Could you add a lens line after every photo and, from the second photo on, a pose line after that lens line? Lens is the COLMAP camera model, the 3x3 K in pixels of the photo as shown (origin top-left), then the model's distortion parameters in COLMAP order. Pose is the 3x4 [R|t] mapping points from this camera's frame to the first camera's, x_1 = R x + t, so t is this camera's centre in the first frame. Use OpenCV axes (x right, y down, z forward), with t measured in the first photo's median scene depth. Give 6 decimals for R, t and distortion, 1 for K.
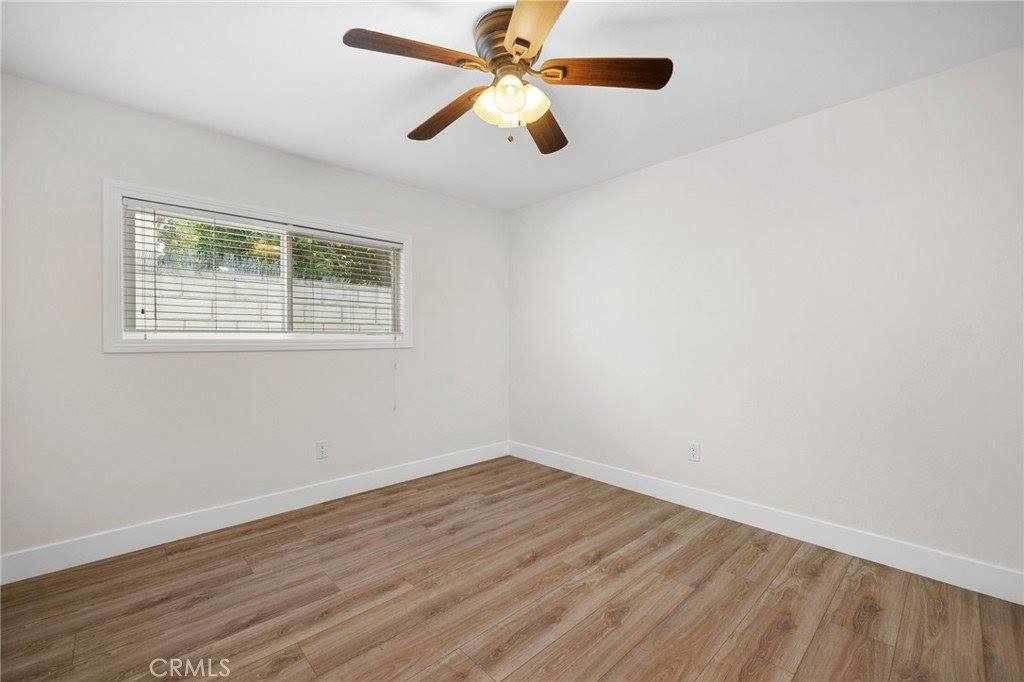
lens RADIAL K [[430.6, 0, 512.0], [0, 430.6, 341.4], [0, 0, 1]] dist [-0.001583, -0.001058]
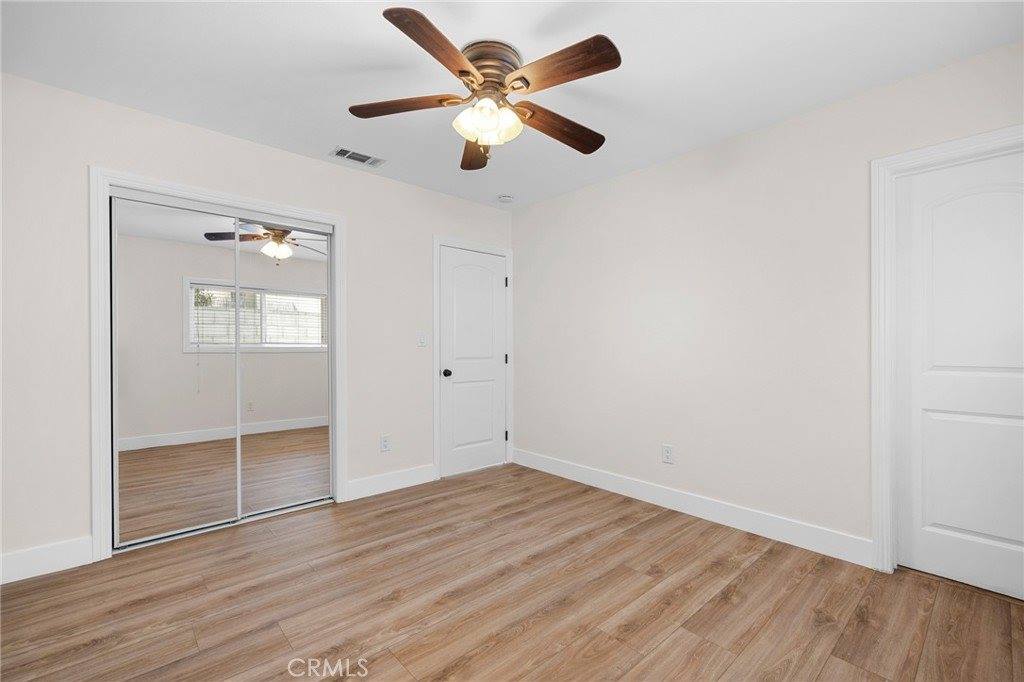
lens RADIAL K [[430.6, 0, 511.9], [0, 430.6, 342.5], [0, 0, 1]] dist [-0.001583, -0.001058]
pose [[-0.999763, 0.002337, 0.021650, -0.078861], [0.002343, 0.999997, 0.000264, 0.002183], [-0.021649, 0.000315, -0.999766, 1.963665]]
